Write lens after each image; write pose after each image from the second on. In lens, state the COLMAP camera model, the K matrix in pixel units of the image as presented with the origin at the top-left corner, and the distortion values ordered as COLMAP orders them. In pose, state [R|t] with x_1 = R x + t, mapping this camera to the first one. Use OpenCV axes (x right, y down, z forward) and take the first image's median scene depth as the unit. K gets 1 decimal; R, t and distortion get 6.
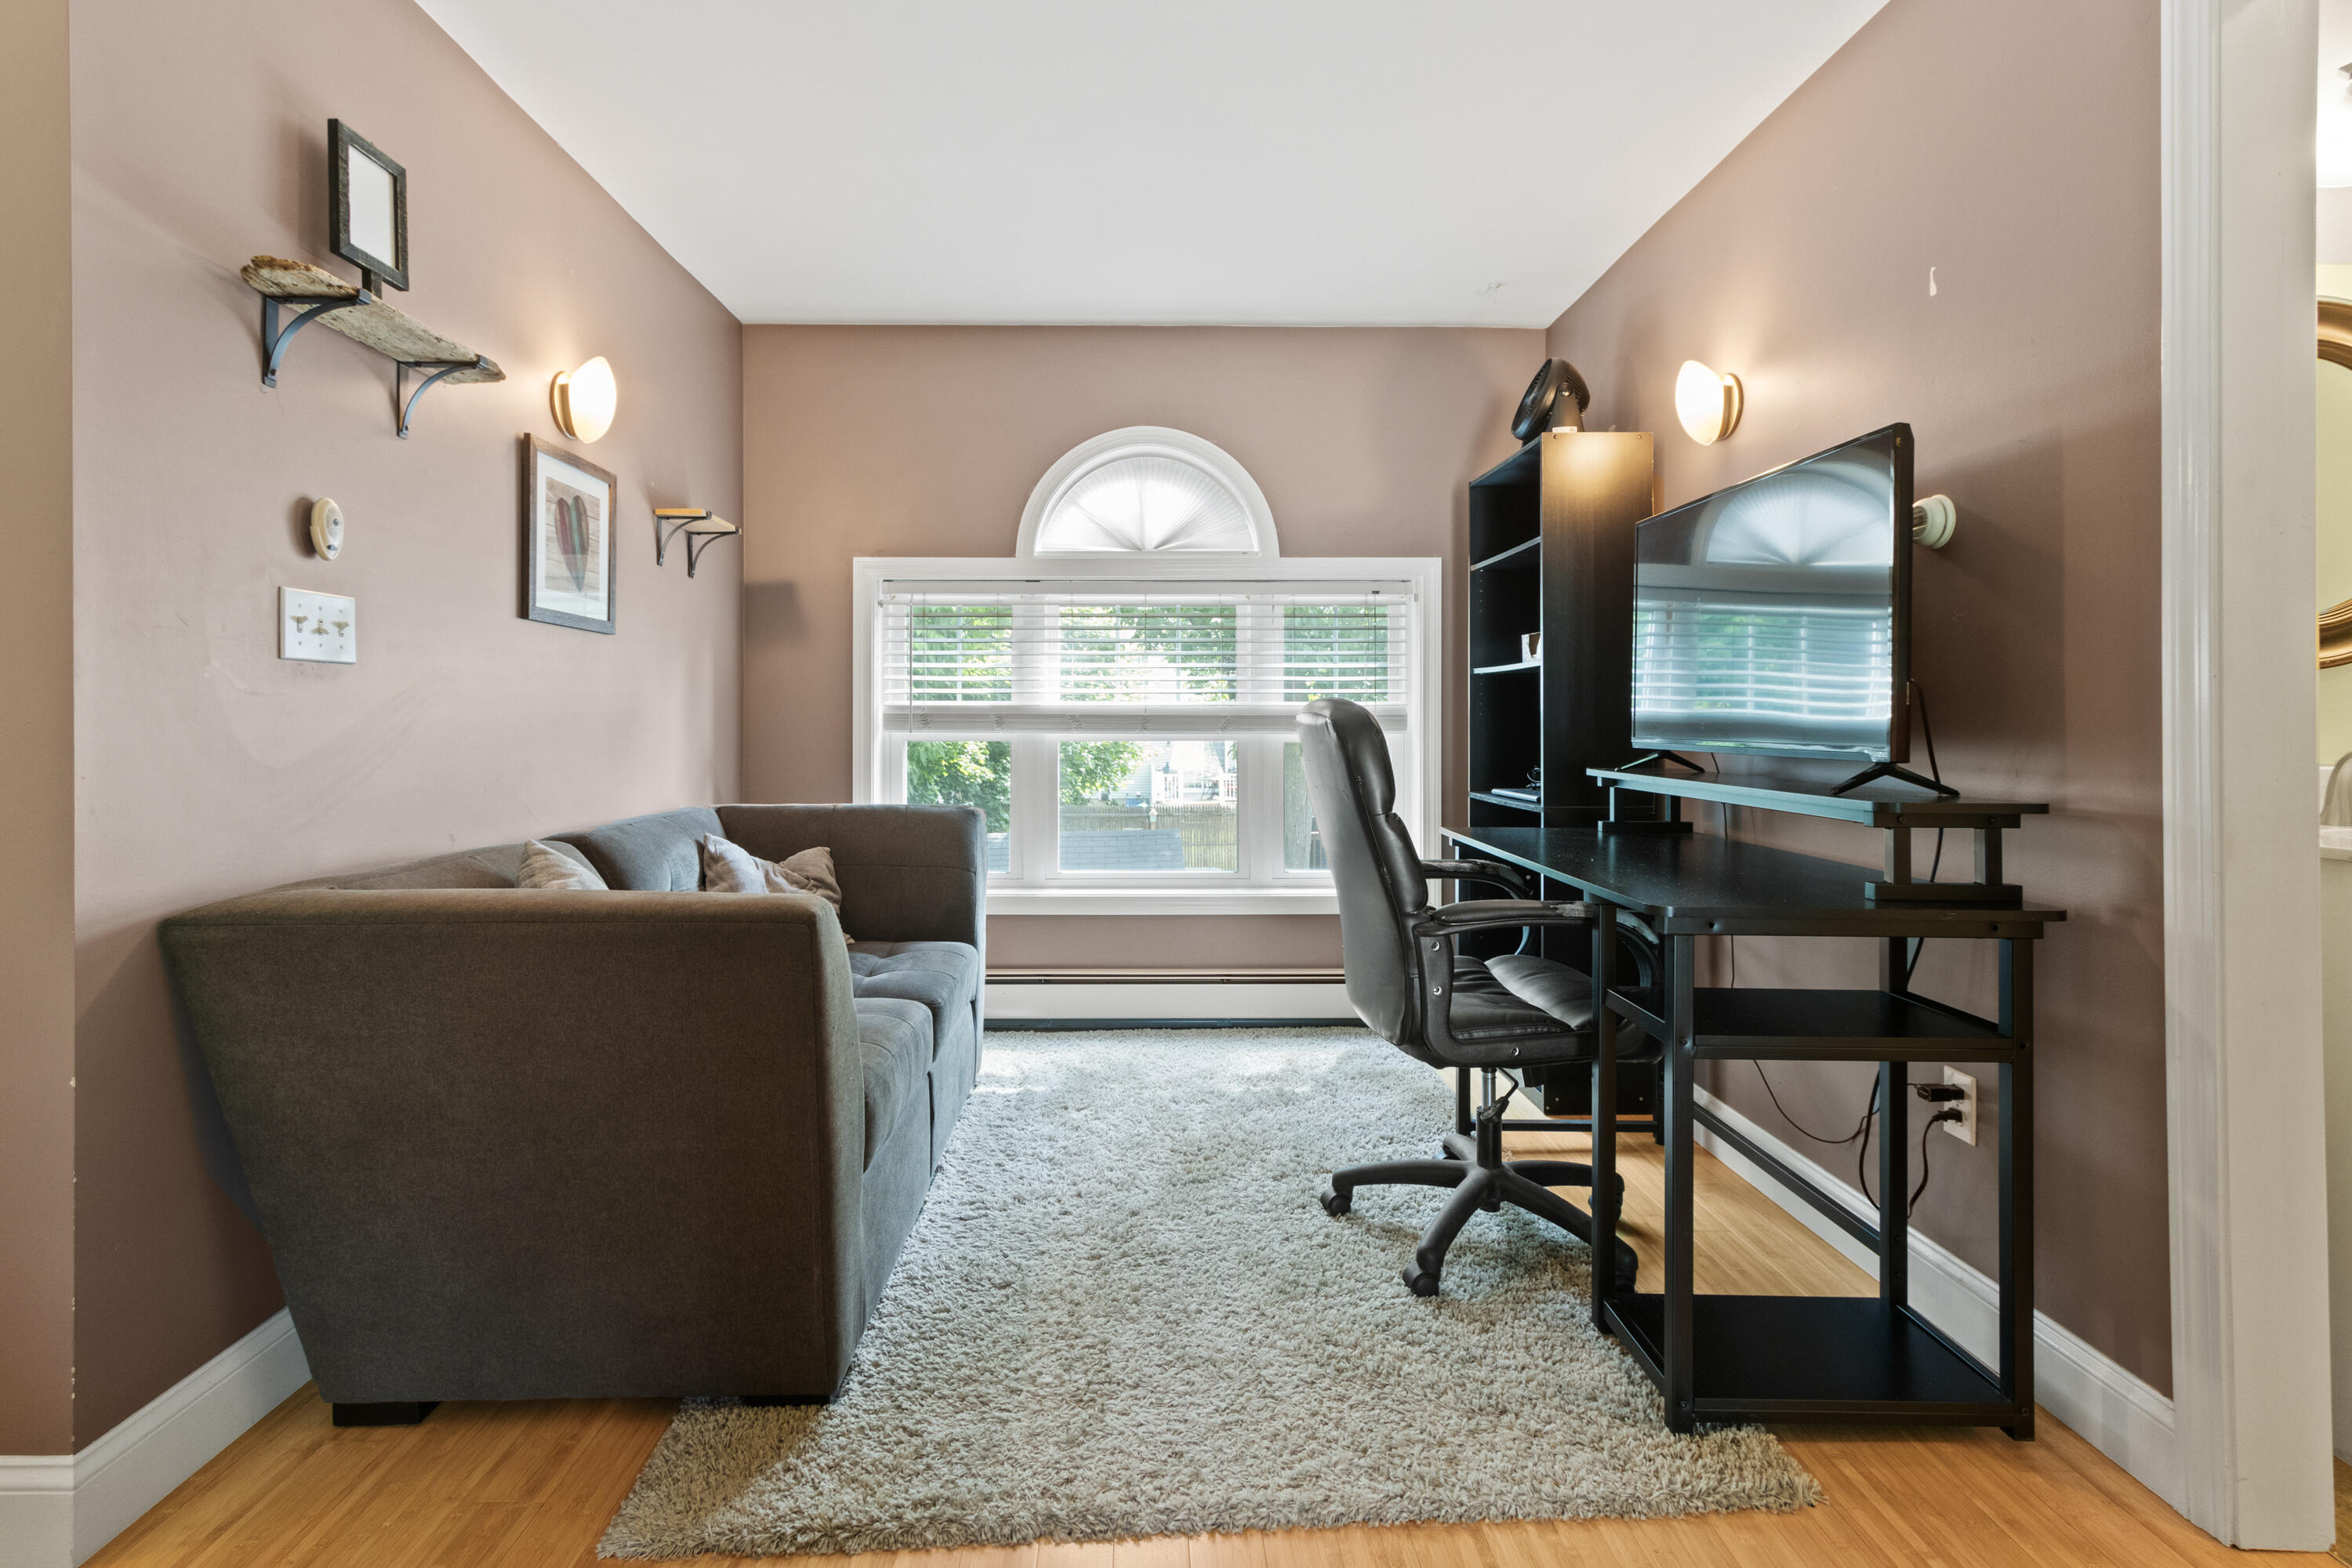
lens RADIAL K [[1136.8, 0, 1150.1], [0, 1136.8, 705.5], [0, 0, 1]] dist [0.016180, -0.001905]
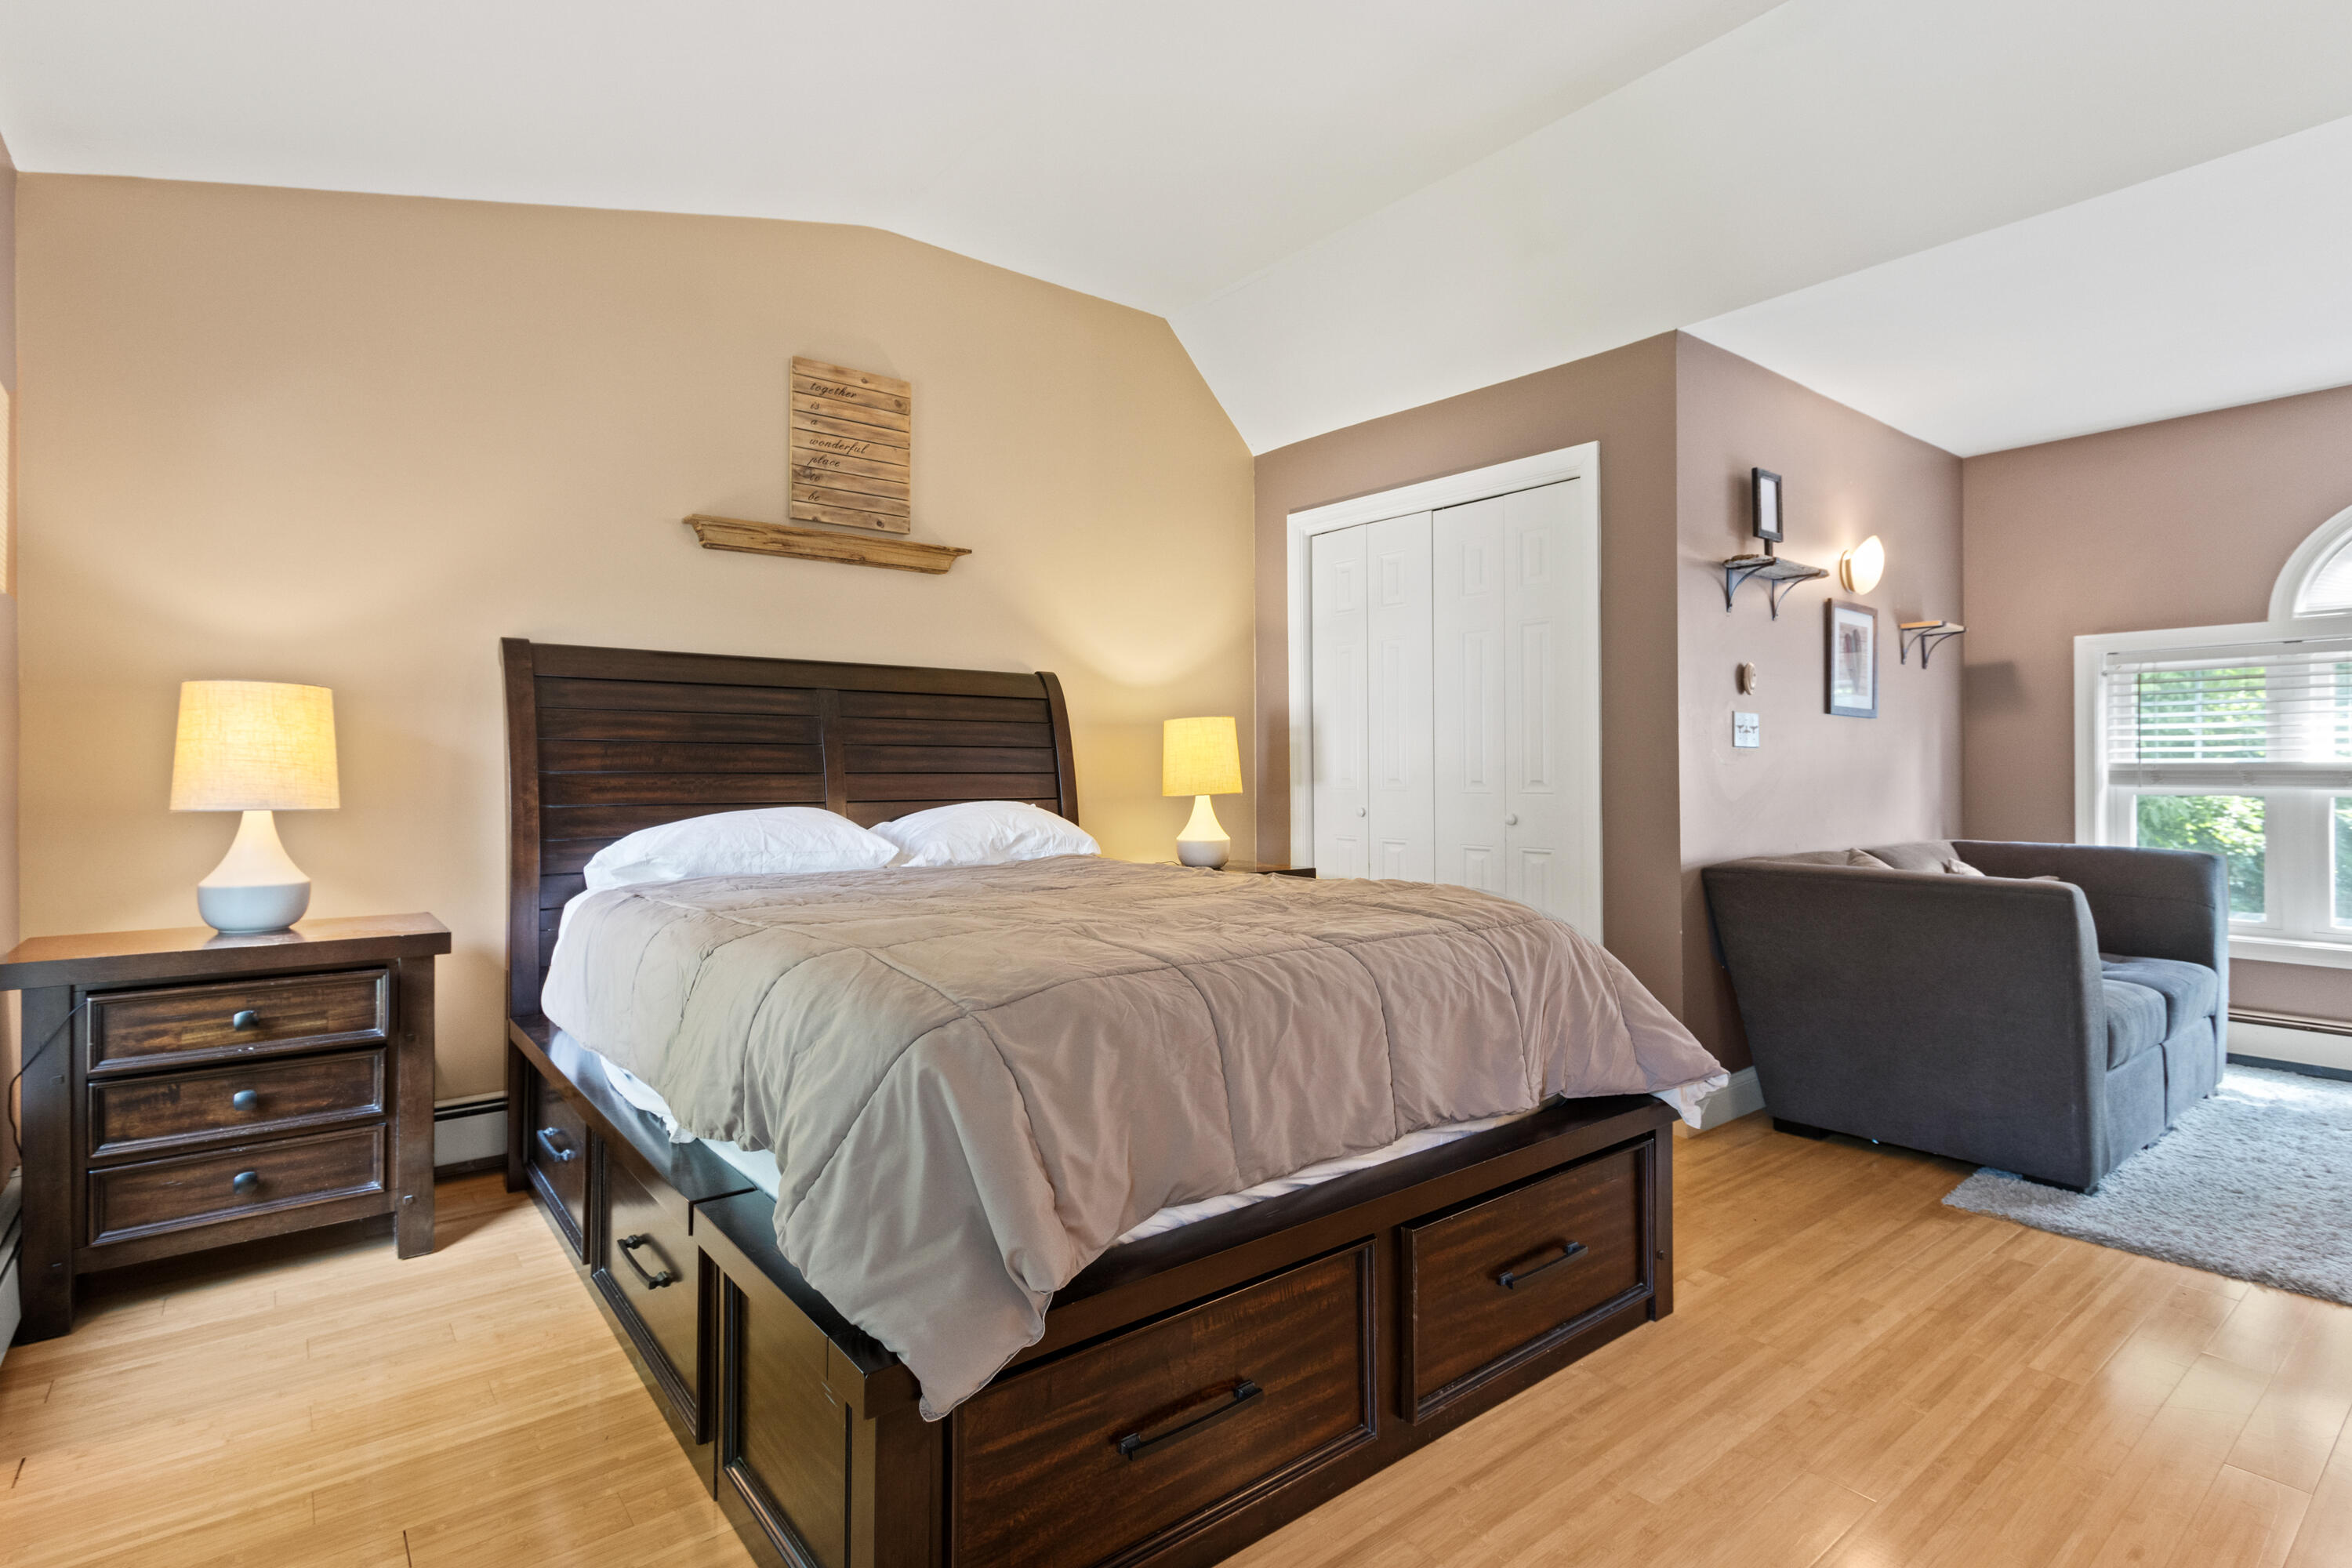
lens RADIAL K [[1136.8, 0, 1175.1], [0, 1136.8, 765.6], [0, 0, 1]] dist [0.016180, -0.001905]
pose [[0.618938, -0.005157, -0.785423, 0.128630], [0.010079, 0.999948, 0.001377, -0.012672], [0.785375, -0.008769, 0.618958, -0.633011]]
